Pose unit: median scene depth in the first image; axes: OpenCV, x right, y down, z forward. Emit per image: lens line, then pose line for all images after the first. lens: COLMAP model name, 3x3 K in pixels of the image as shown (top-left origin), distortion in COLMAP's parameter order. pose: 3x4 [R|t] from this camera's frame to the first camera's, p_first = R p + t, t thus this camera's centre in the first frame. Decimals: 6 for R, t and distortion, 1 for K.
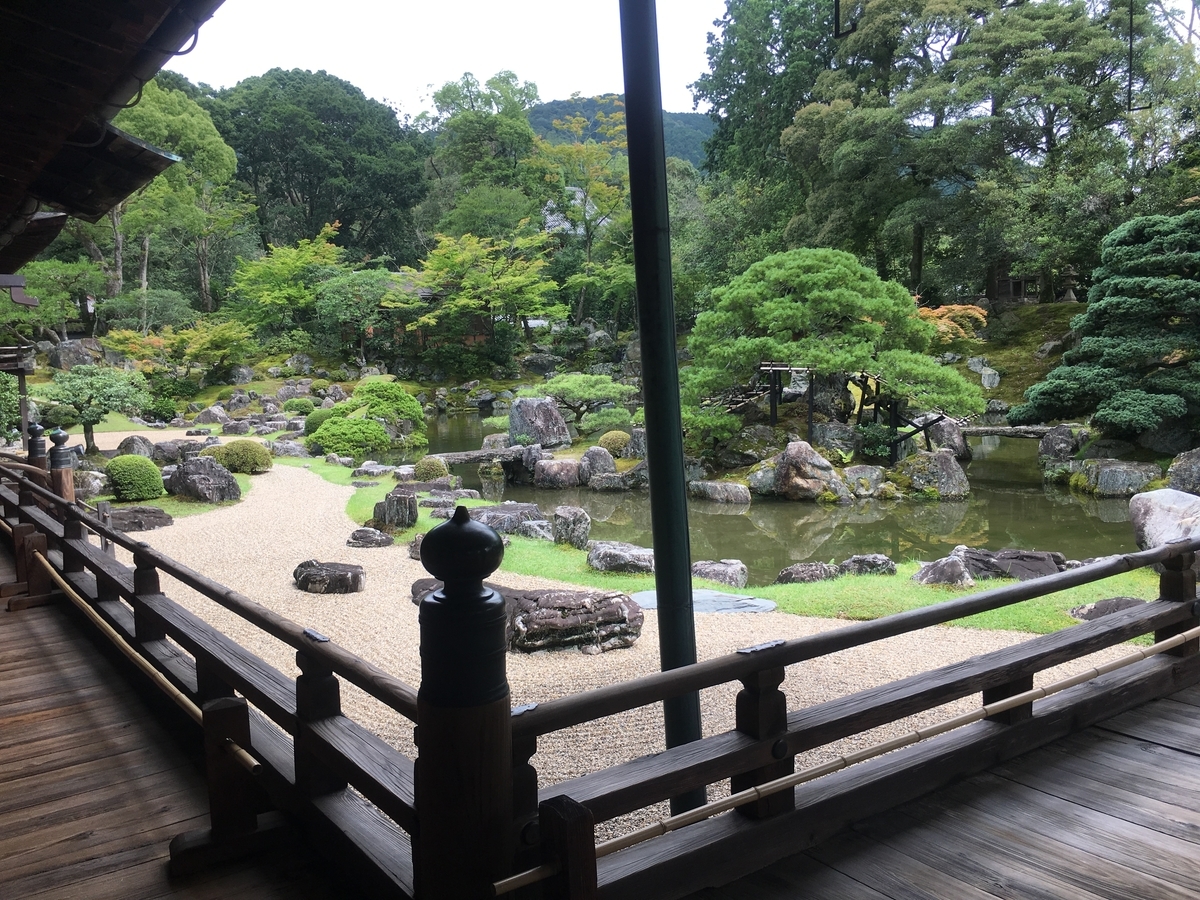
lens RADIAL K [[1021.9, 0, 600.0], [0, 1021.9, 450.0], [0, 0, 1]] dist [0.081716, -0.110032]
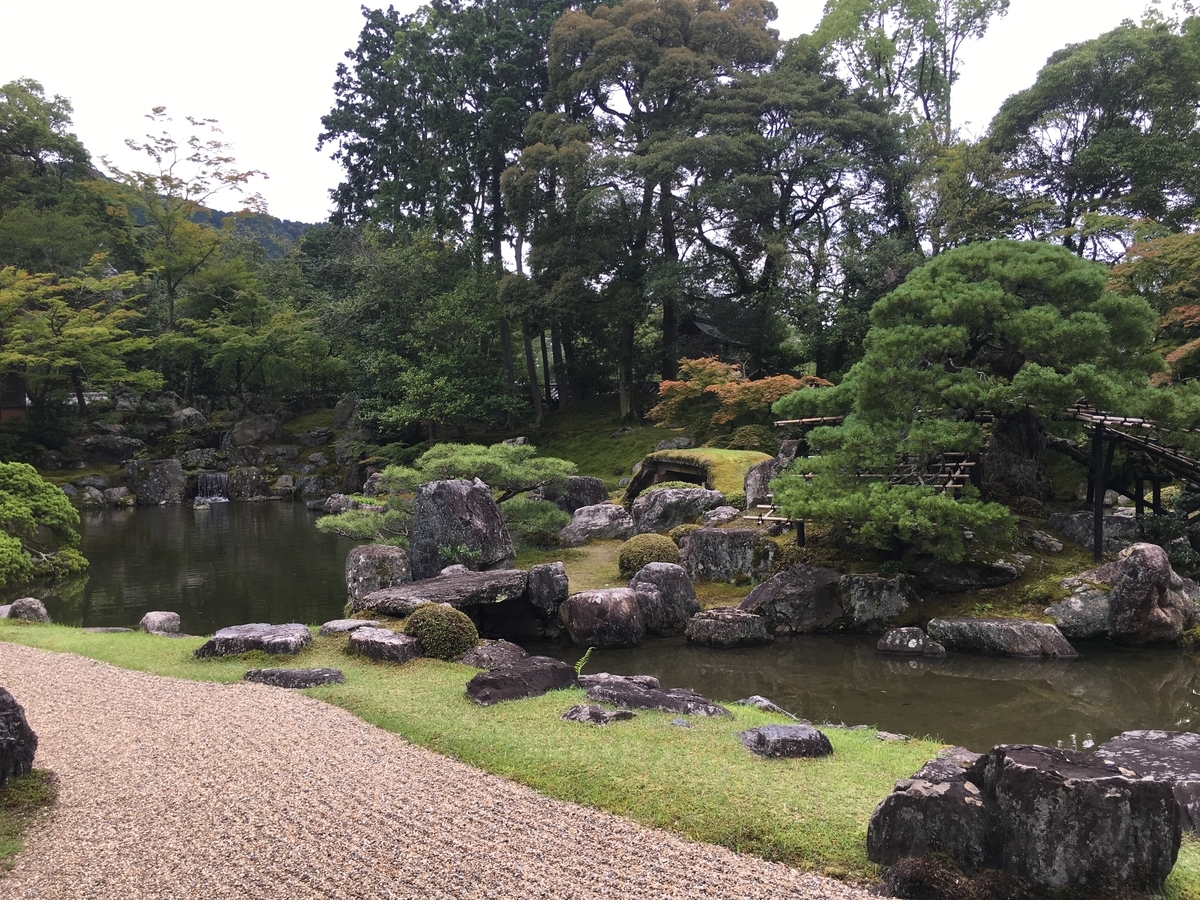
lens RADIAL K [[1021.9, 0, 600.0], [0, 1021.9, 450.0], [0, 0, 1]] dist [0.081716, -0.110032]
pose [[0.881987, 0.010837, 0.471149, -0.103600], [0.034257, 0.995617, -0.087029, -0.005952], [-0.470027, 0.092899, 0.877749, 0.181227]]
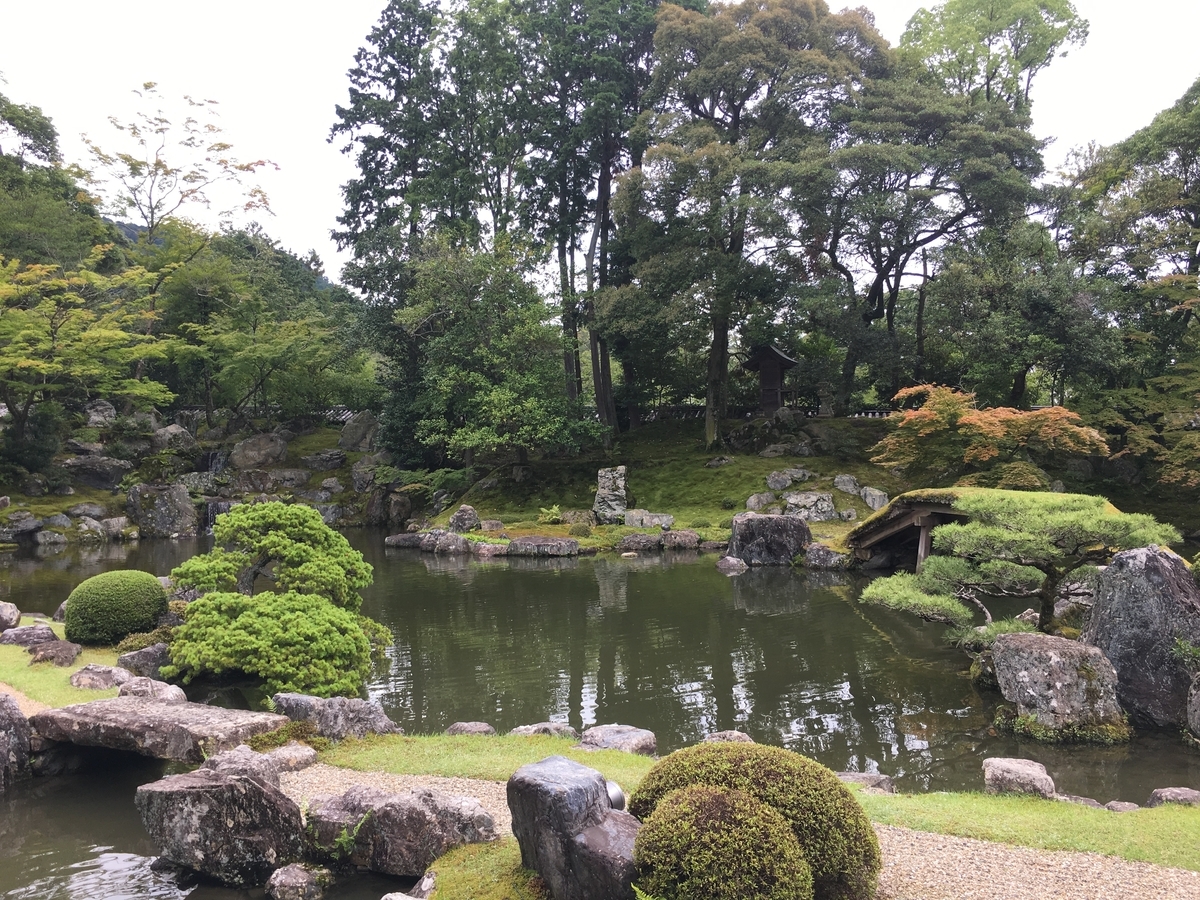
lens RADIAL K [[1021.9, 0, 600.0], [0, 1021.9, 450.0], [0, 0, 1]] dist [0.081716, -0.110032]
pose [[0.802880, 0.032965, 0.595229, -0.200318], [0.034534, 0.994221, -0.101643, -0.021936], [-0.595140, 0.102163, 0.797102, 0.310133]]
